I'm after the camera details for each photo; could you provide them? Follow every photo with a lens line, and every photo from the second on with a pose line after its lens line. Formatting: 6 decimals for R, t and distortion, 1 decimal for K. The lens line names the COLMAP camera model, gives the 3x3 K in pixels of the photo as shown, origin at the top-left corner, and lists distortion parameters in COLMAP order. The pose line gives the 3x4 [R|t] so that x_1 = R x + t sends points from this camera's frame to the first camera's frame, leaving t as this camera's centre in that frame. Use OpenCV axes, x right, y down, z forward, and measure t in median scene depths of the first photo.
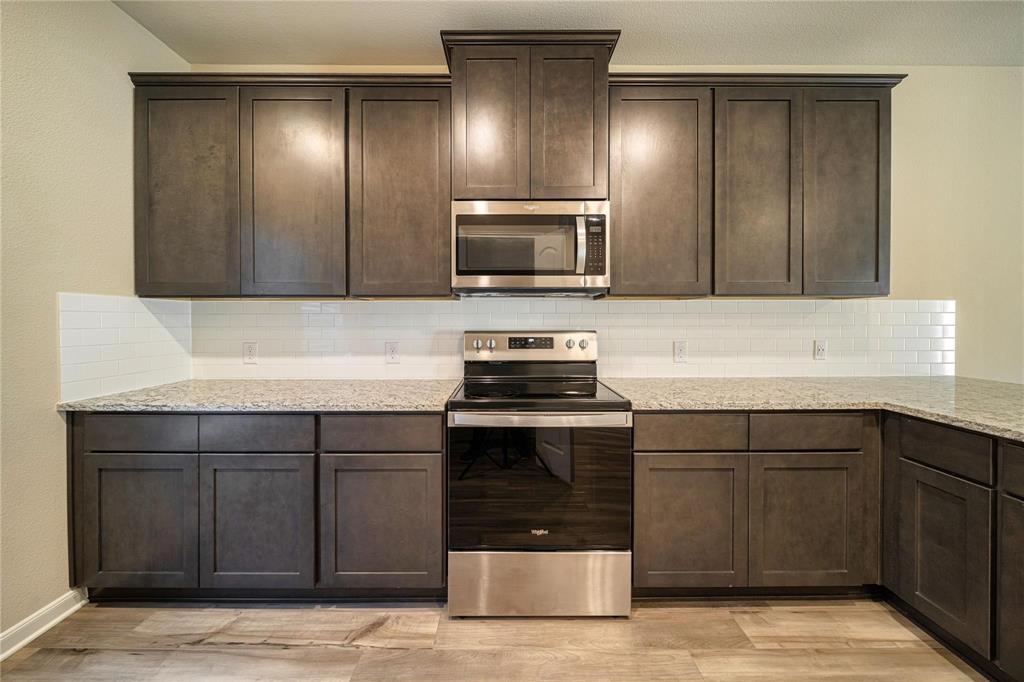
lens RADIAL K [[361.5, 0, 510.8], [0, 361.5, 322.0], [0, 0, 1]] dist [0.001675, -0.001966]
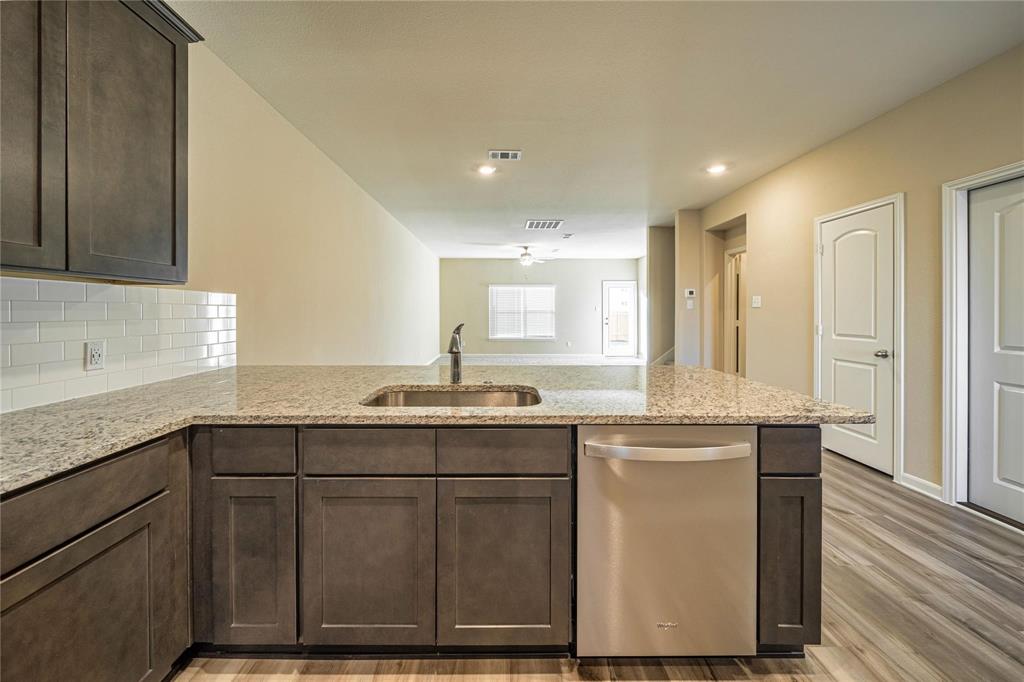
lens RADIAL K [[375.4, 0, 511.7], [0, 375.4, 314.7], [0, 0, 1]] dist [-0.003378, -0.000322]
pose [[0.002514, -0.003417, 0.999991, 0.212931], [0.006061, 0.999976, 0.003402, 0.001524], [-0.999978, 0.006053, 0.002534, 0.296962]]
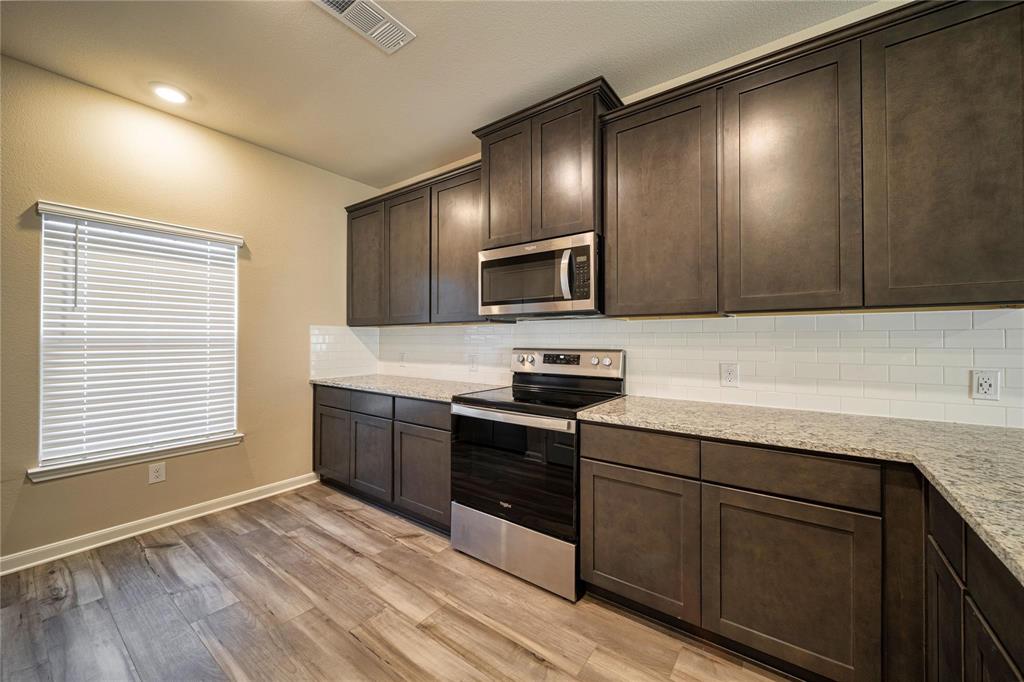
lens RADIAL K [[375.0, 0, 552.1], [0, 375.0, 334.8], [0, 0, 1]] dist [-0.001367, 0.000039]
pose [[0.834099, -0.005139, -0.551590, 0.850734], [-0.004522, 0.999859, -0.016153, -0.000401], [0.551596, 0.015968, 0.833959, -0.023513]]
